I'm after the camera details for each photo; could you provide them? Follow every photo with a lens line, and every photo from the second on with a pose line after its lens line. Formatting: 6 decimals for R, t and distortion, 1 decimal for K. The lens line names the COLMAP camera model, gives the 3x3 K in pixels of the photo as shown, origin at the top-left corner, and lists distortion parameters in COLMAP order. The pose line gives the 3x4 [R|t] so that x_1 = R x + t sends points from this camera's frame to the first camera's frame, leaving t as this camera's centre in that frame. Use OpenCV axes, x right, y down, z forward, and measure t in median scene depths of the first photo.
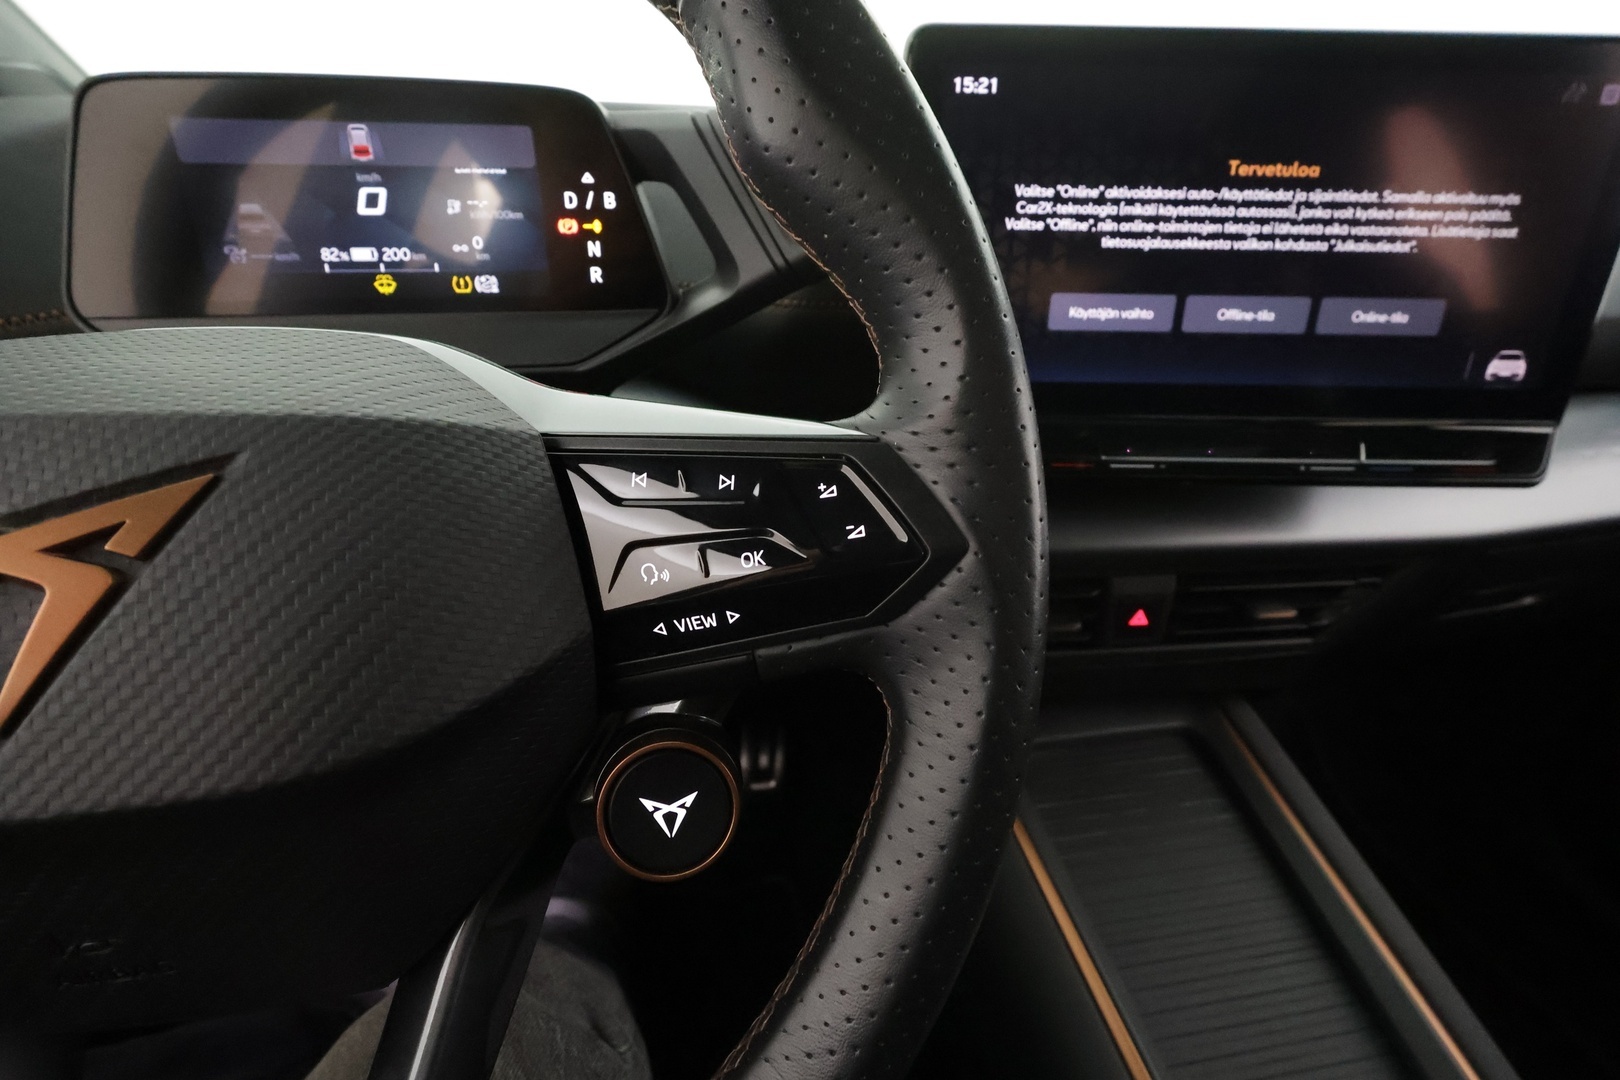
lens RADIAL K [[744.1, 0, 810.8], [0, 744.1, 543.8], [0, 0, 1]] dist [-0.002368, 0.000393]
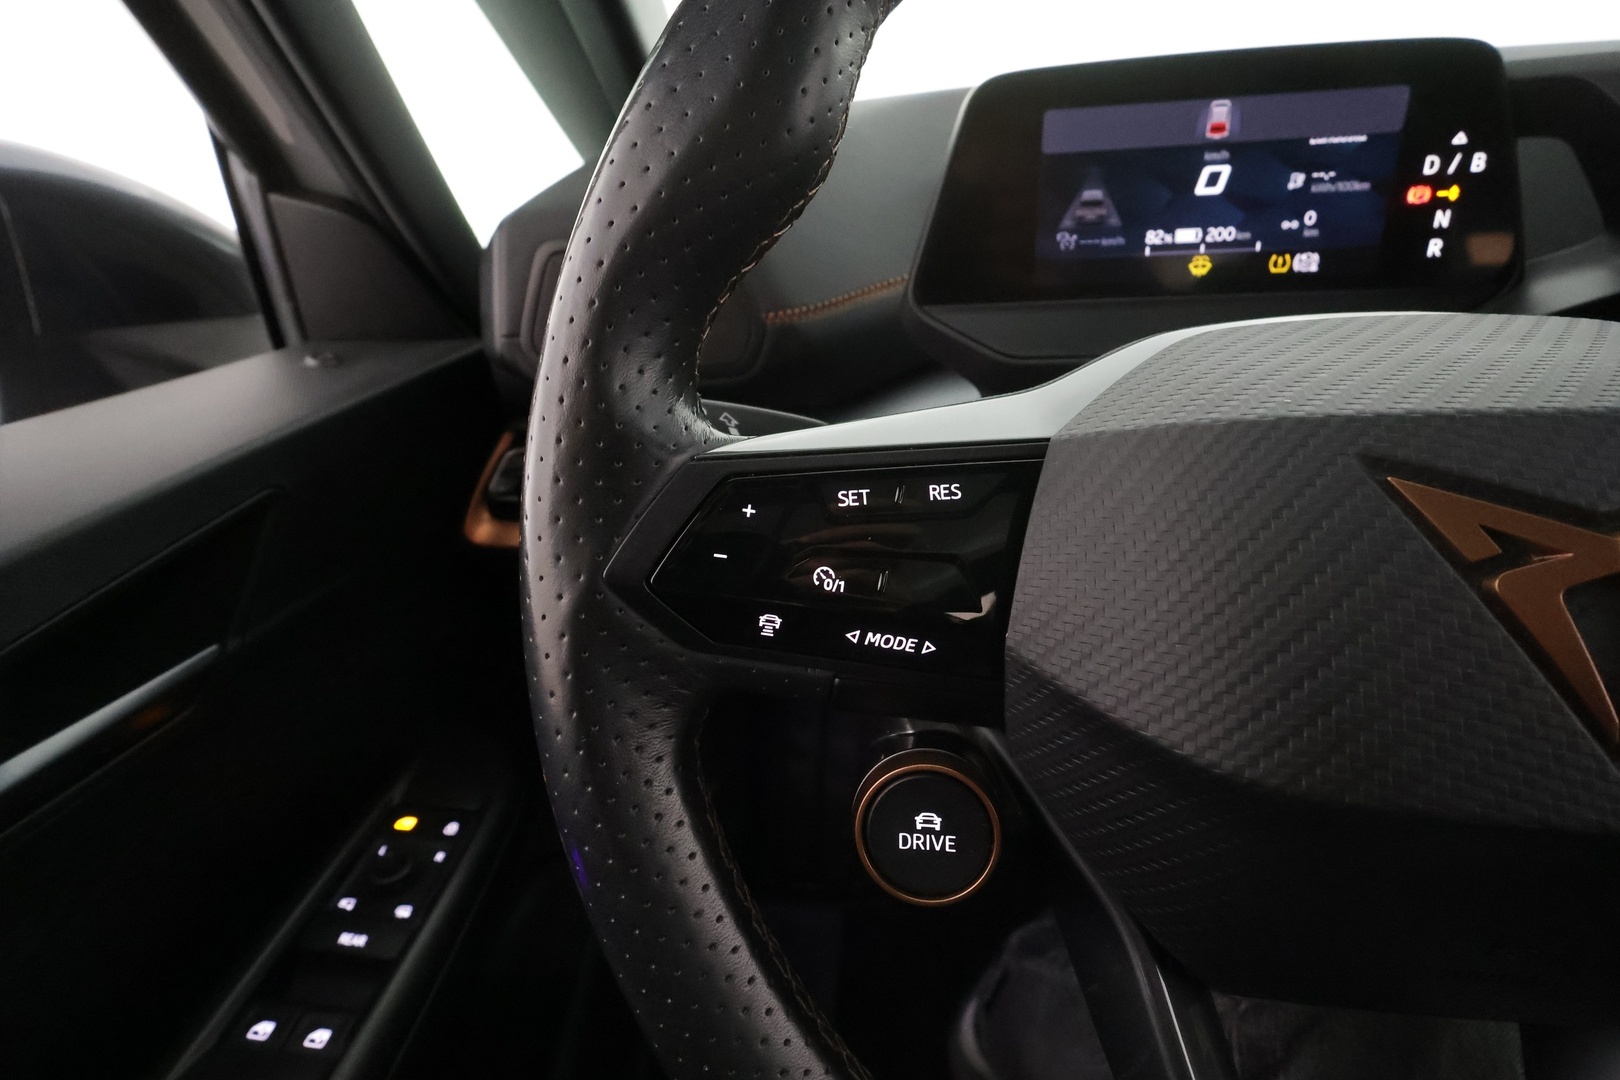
lens RADIAL K [[744.1, 0, 810.8], [0, 744.1, 543.8], [0, 0, 1]] dist [-0.002368, 0.000393]
pose [[0.950789, 0.078994, -0.299600, -0.750156], [-0.070848, 0.996764, 0.037974, 0.015665], [0.301630, -0.014879, 0.953309, -0.096168]]
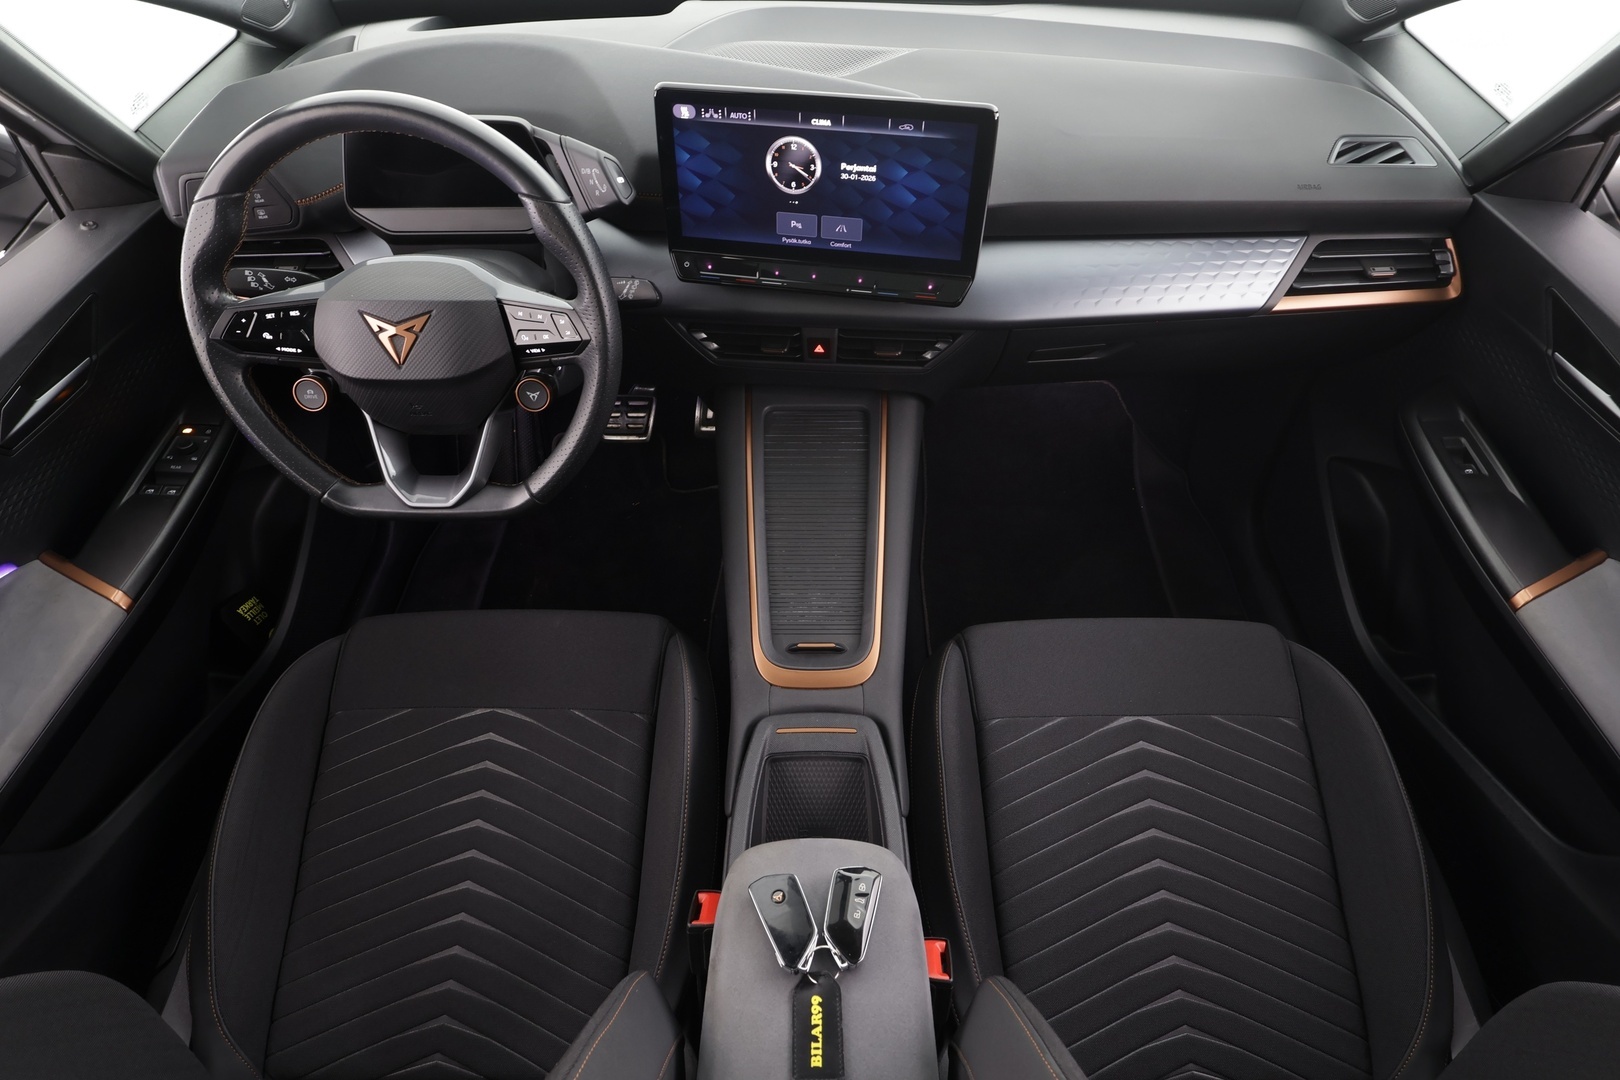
lens RADIAL K [[878.3, 0, 810.0], [0, 878.3, 540.0], [0, 0, 1]] dist [-0.001170, 0.003247]
pose [[0.983328, 0.119302, -0.137235, 1.203517], [-0.057863, 0.920753, 0.385832, -0.504236], [0.172390, -0.371459, 0.912305, -2.010953]]
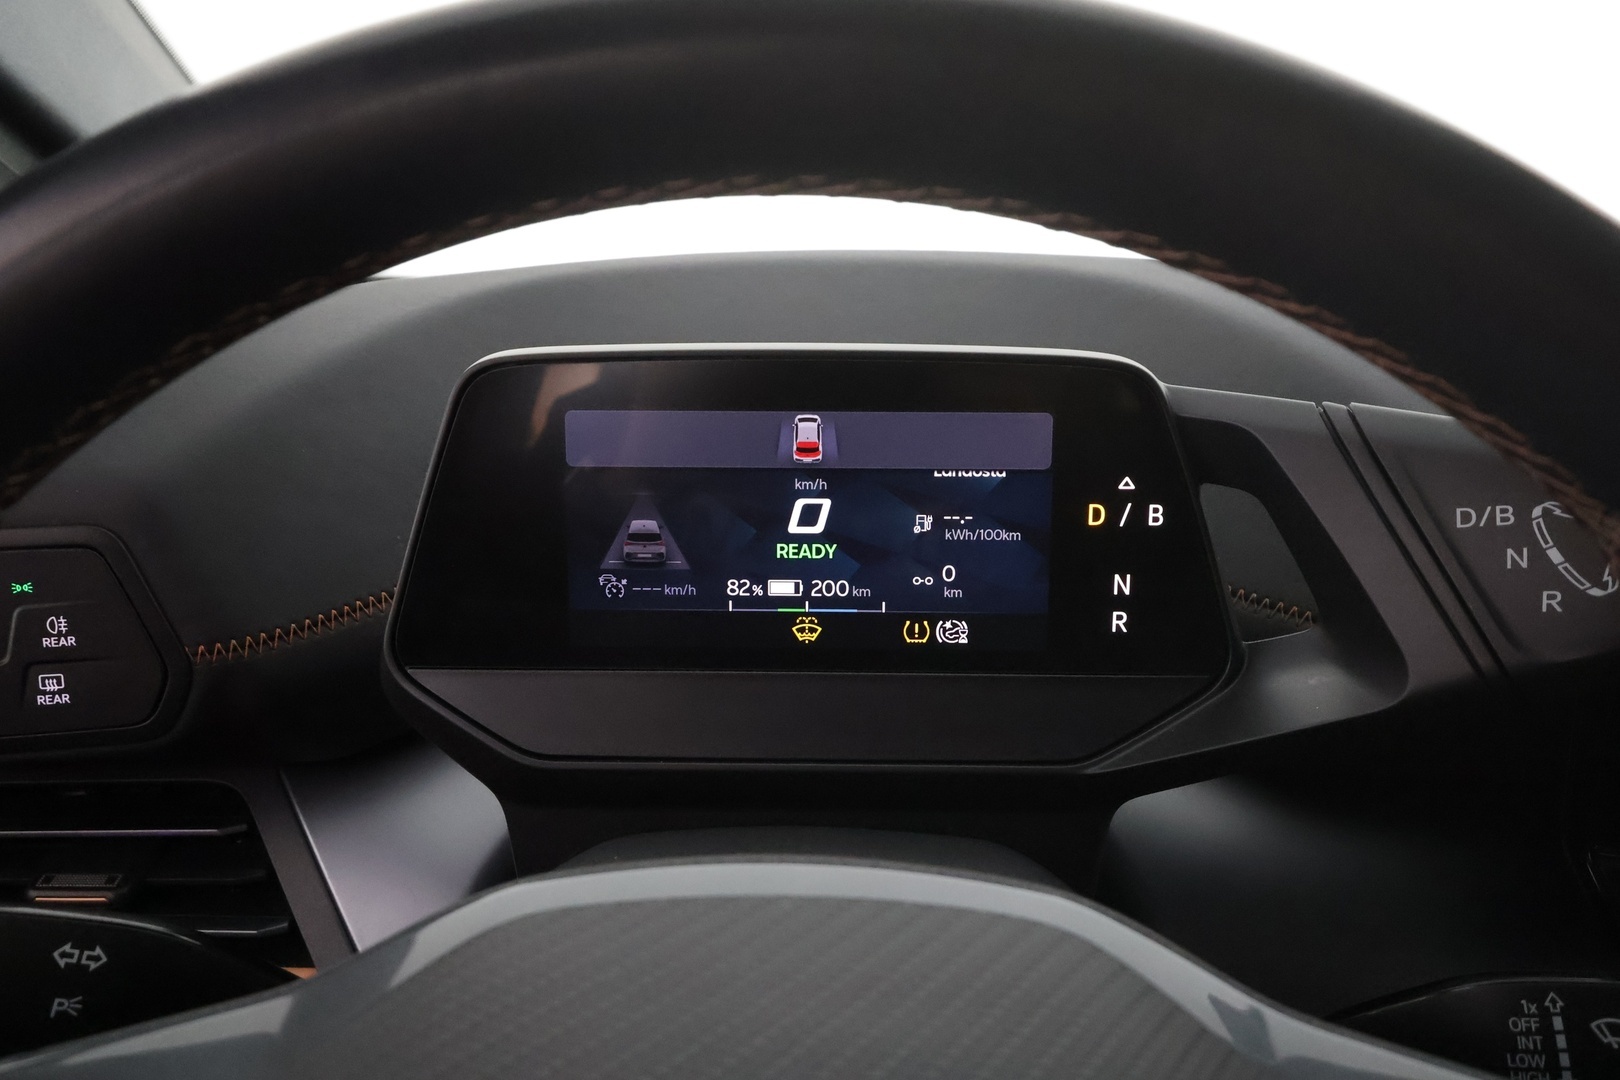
lens RADIAL K [[1274.9, 0, 813.6], [0, 1274.9, 544.5], [0, 0, 1]] dist [0.001308, 0.004678]
pose [[0.980306, 0.048593, -0.191413, -0.358593], [-0.075505, 0.987839, -0.135914, -0.274470], [0.182481, 0.147690, 0.972054, -0.116699]]
